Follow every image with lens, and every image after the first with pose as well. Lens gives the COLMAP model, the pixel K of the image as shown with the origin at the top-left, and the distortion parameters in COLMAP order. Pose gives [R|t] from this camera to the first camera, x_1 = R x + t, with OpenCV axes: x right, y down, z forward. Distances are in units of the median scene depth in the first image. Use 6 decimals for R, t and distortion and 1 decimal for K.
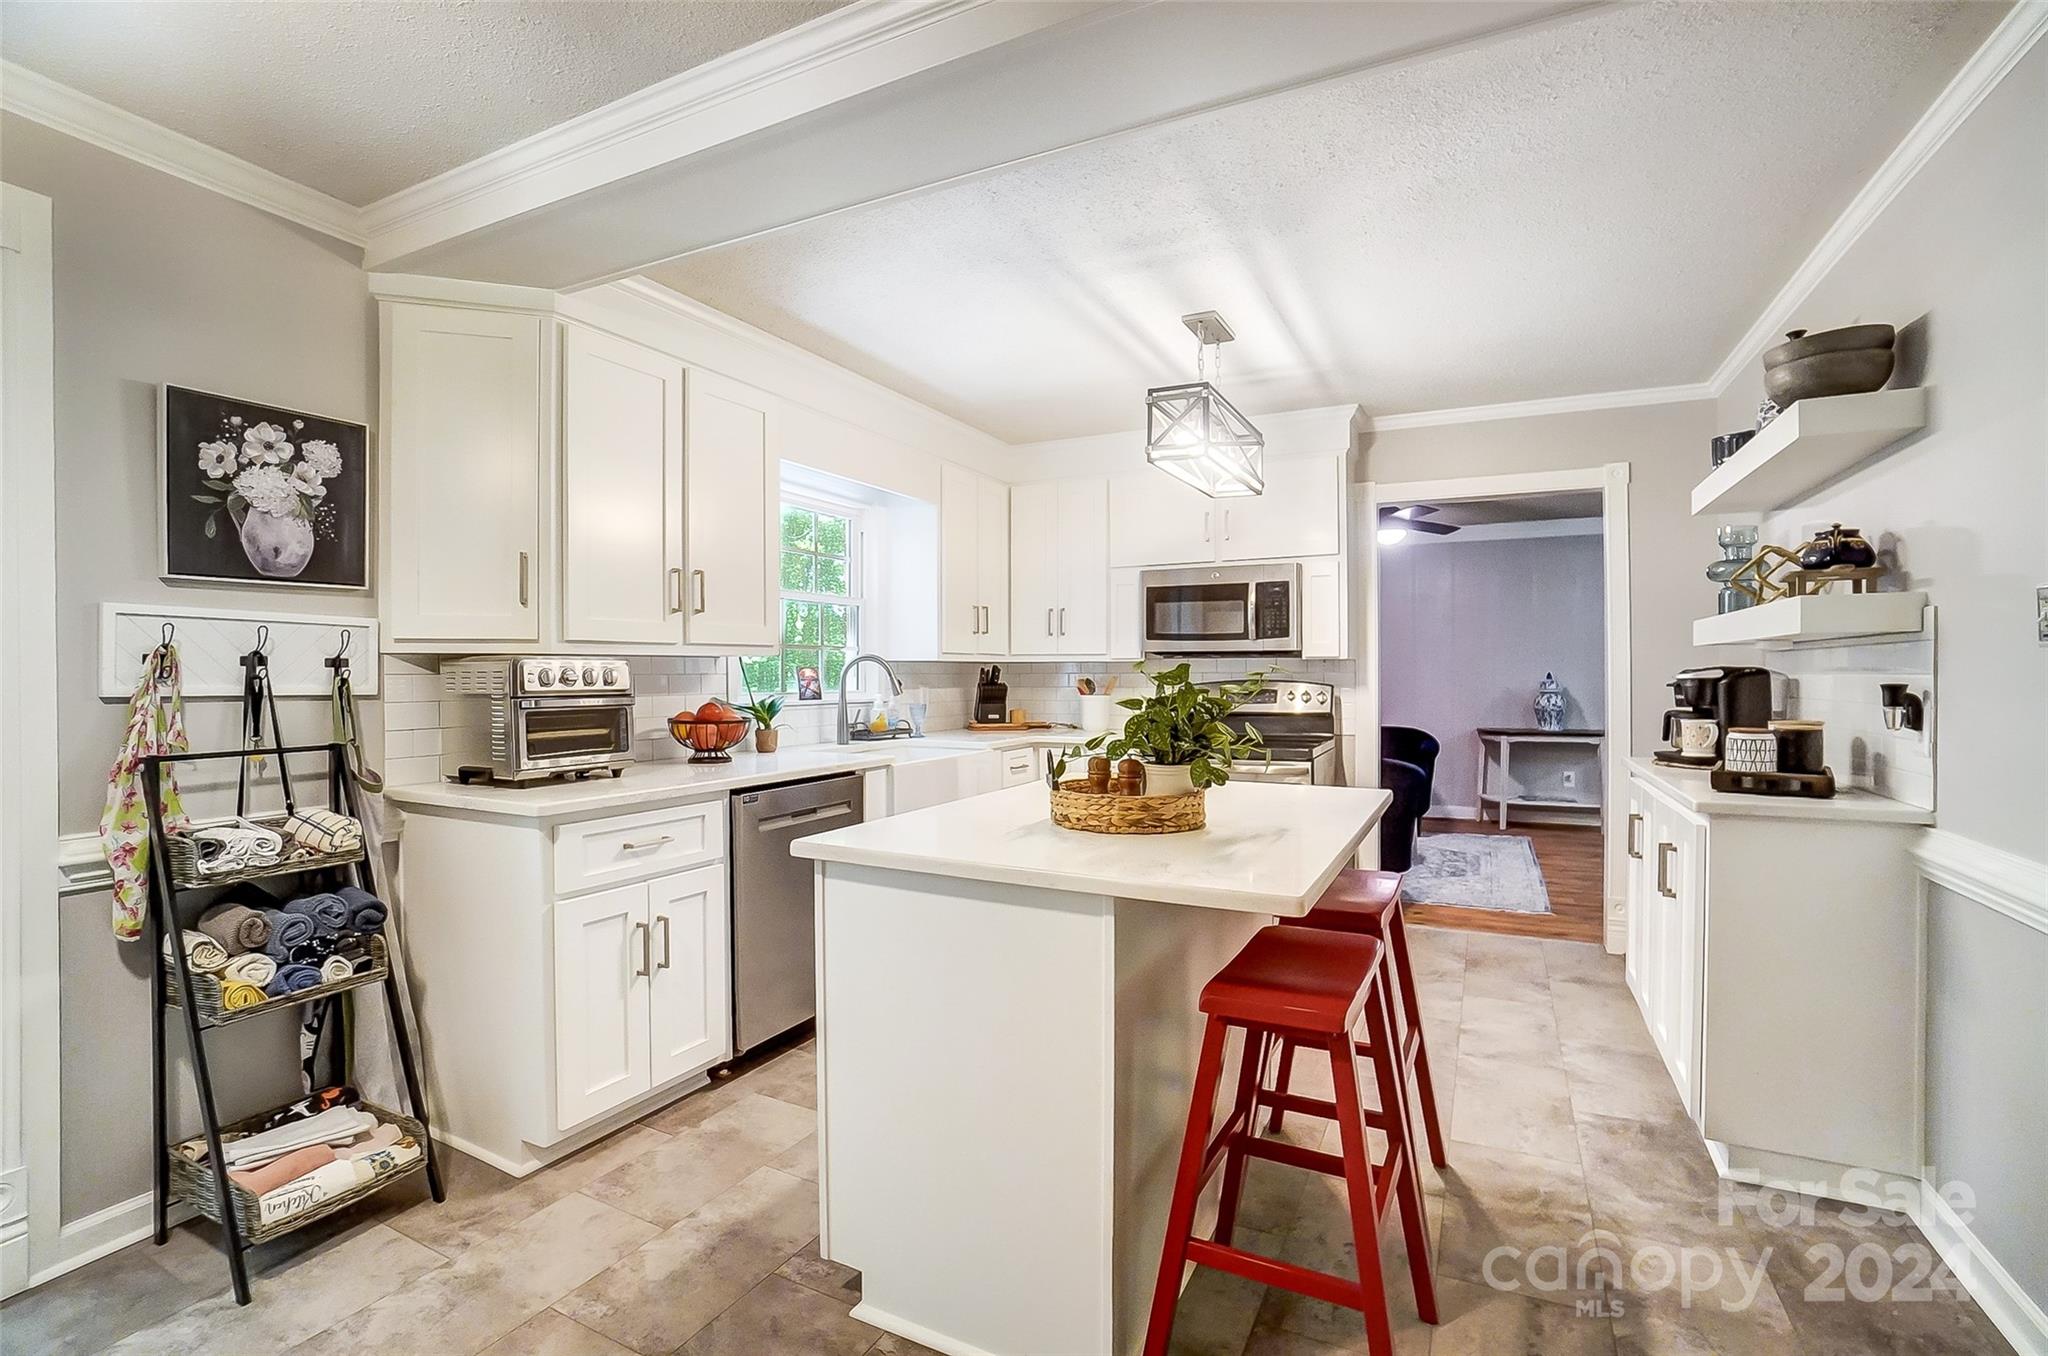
lens RADIAL K [[932.8, 0, 1022.3], [0, 932.8, 673.2], [0, 0, 1]] dist [-0.063337, 0.023691]
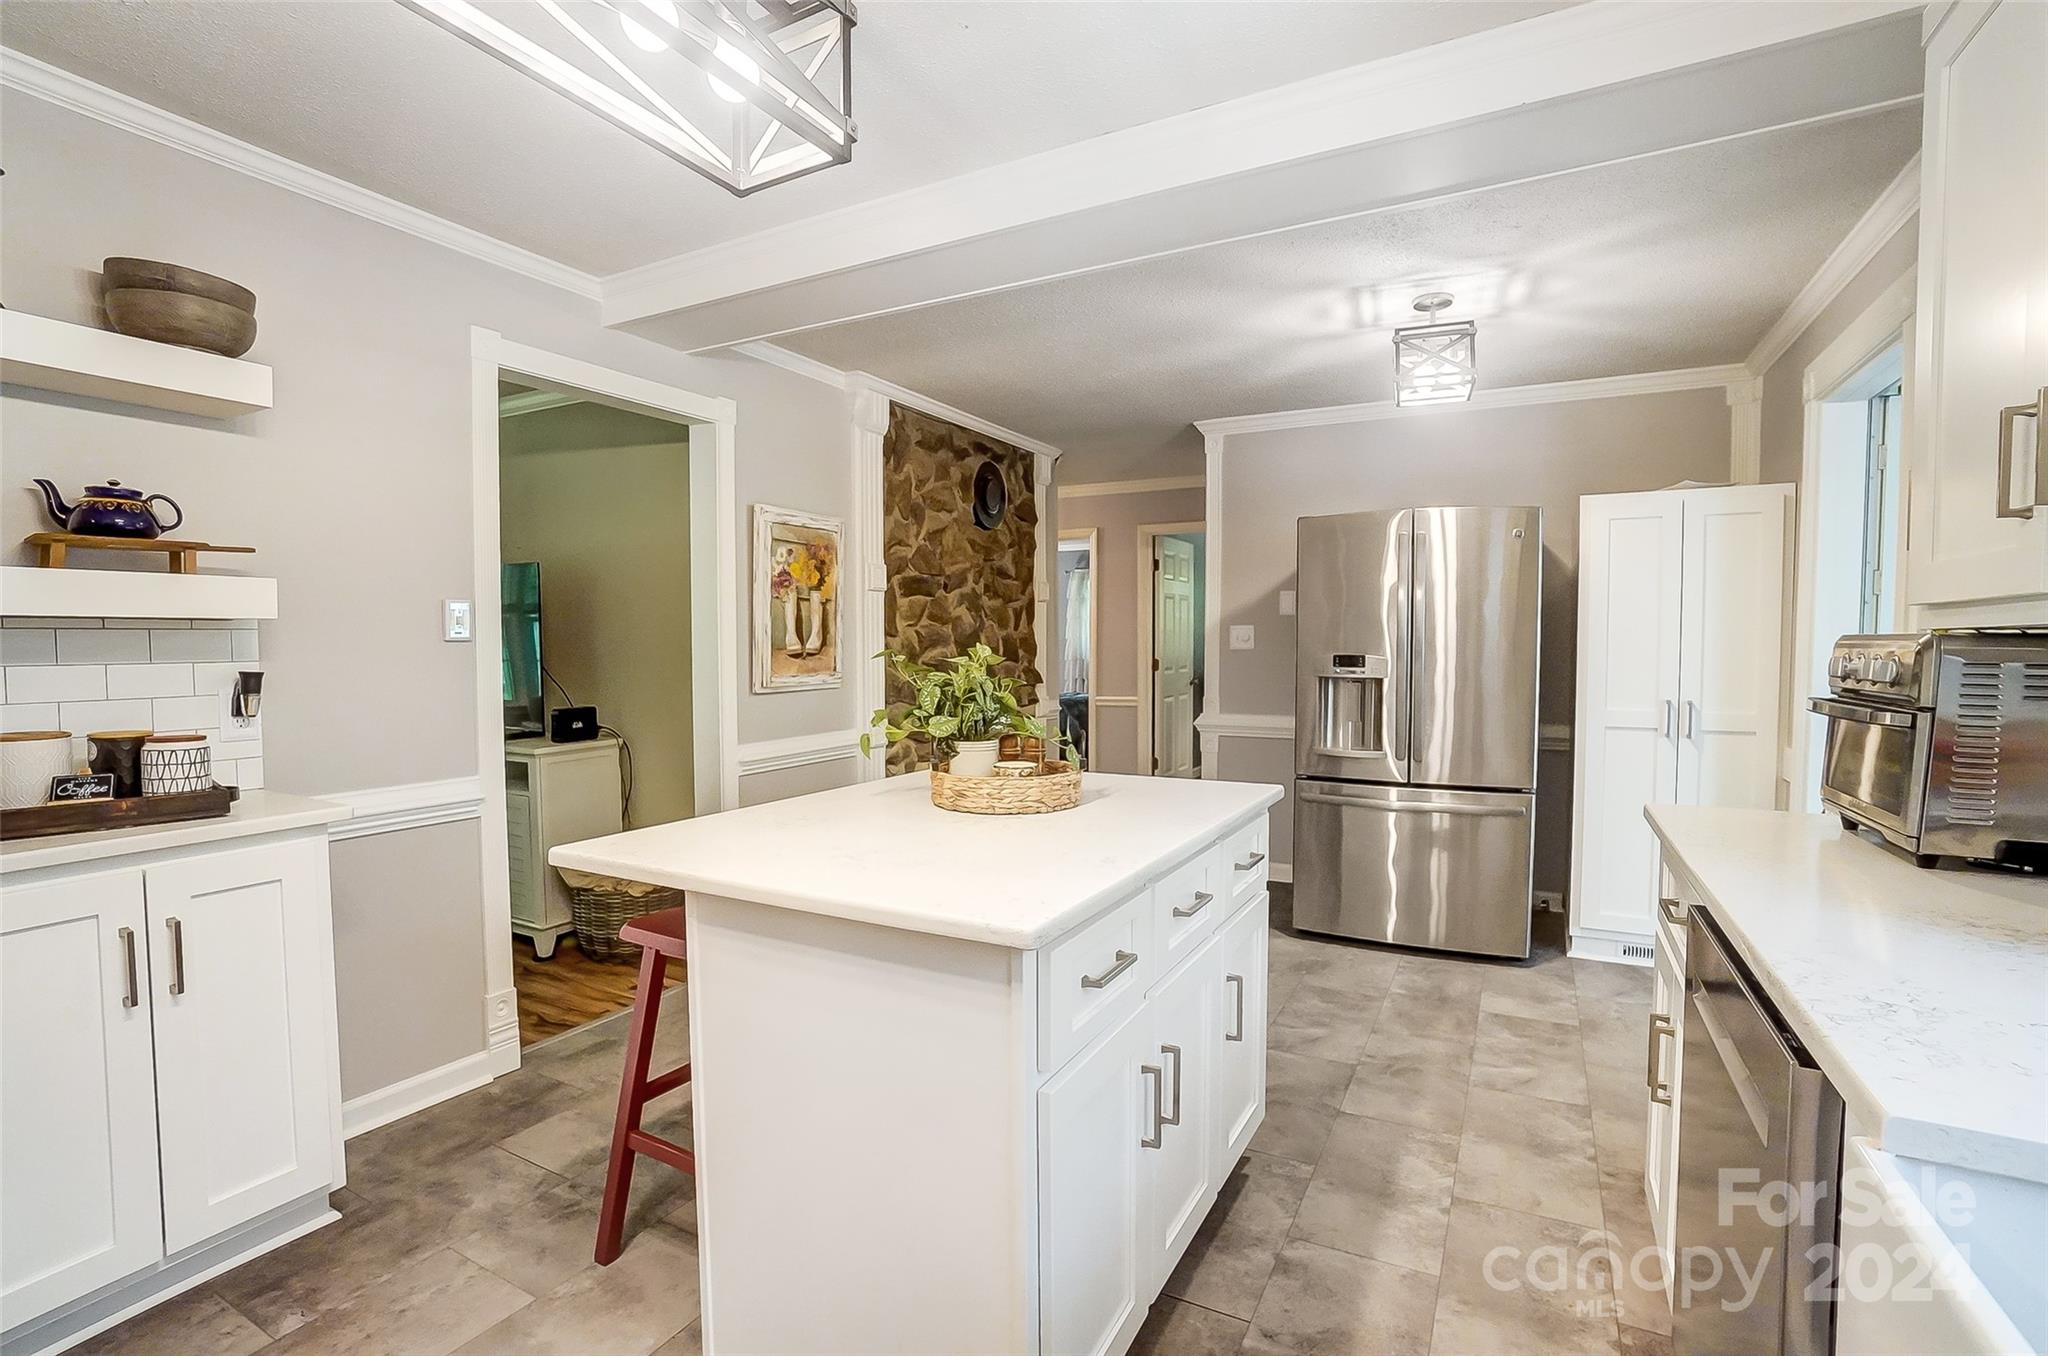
lens RADIAL K [[915.5, 0, 1015.7], [0, 915.5, 677.9], [0, 0, 1]] dist [-0.071307, 0.024527]
pose [[-0.999373, 0.001282, 0.035385, 0.053951], [0.002894, 0.998958, 0.045548, -0.019315], [-0.035290, 0.045622, -0.998335, 1.580457]]
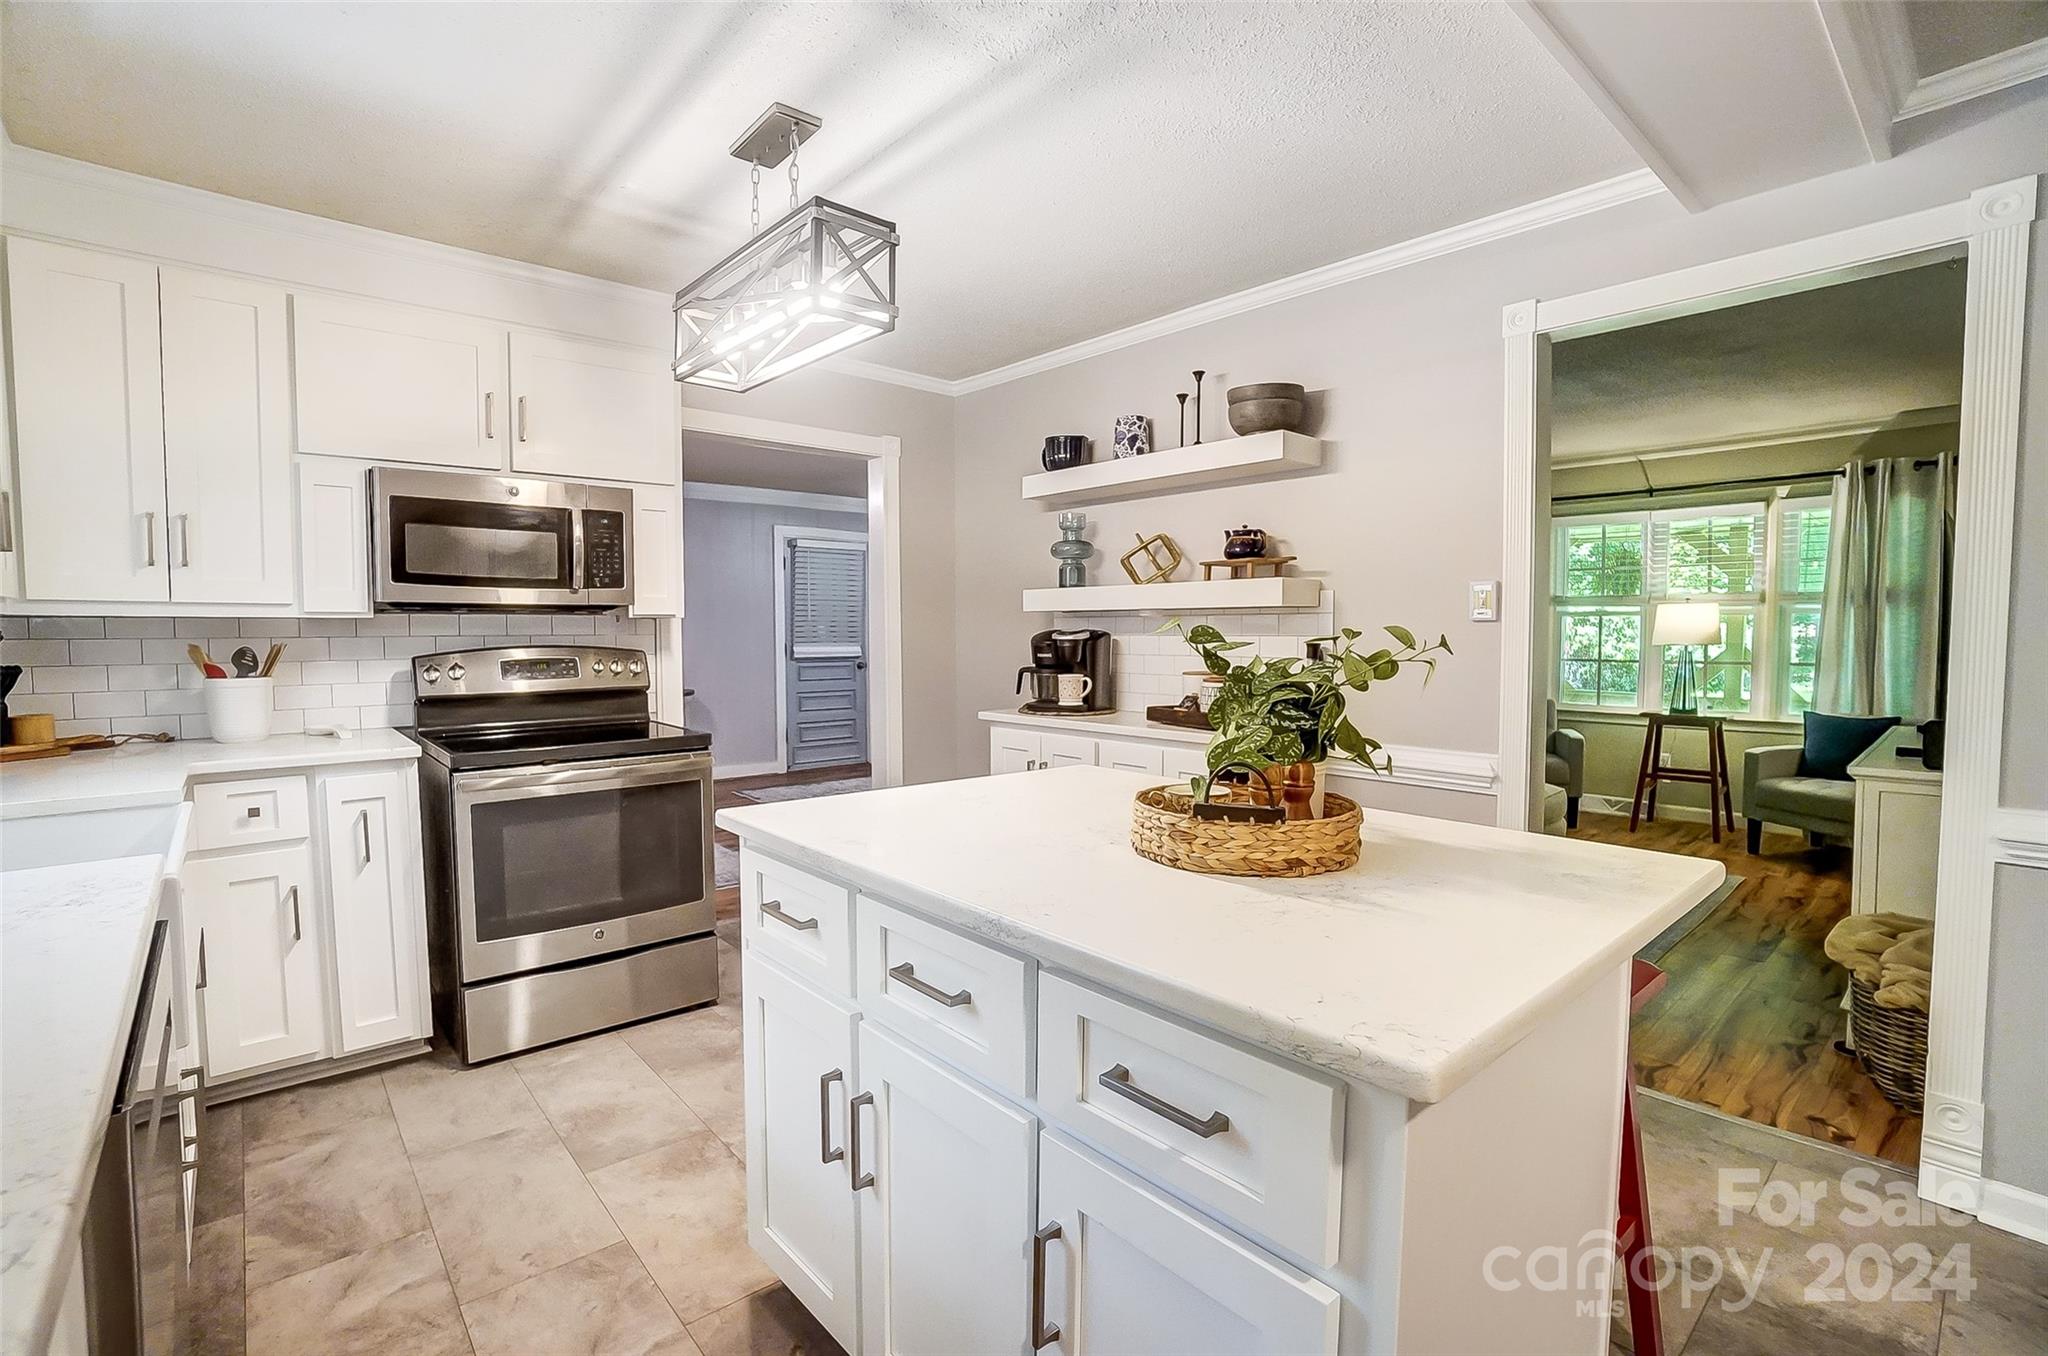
lens RADIAL K [[932.8, 0, 1022.3], [0, 932.8, 673.2], [0, 0, 1]] dist [-0.063337, 0.023691]
pose [[0.378423, -0.041689, 0.924693, -0.465934], [0.000925, 0.999002, 0.044661, -0.005289], [-0.925632, -0.016046, 0.378084, 0.698963]]
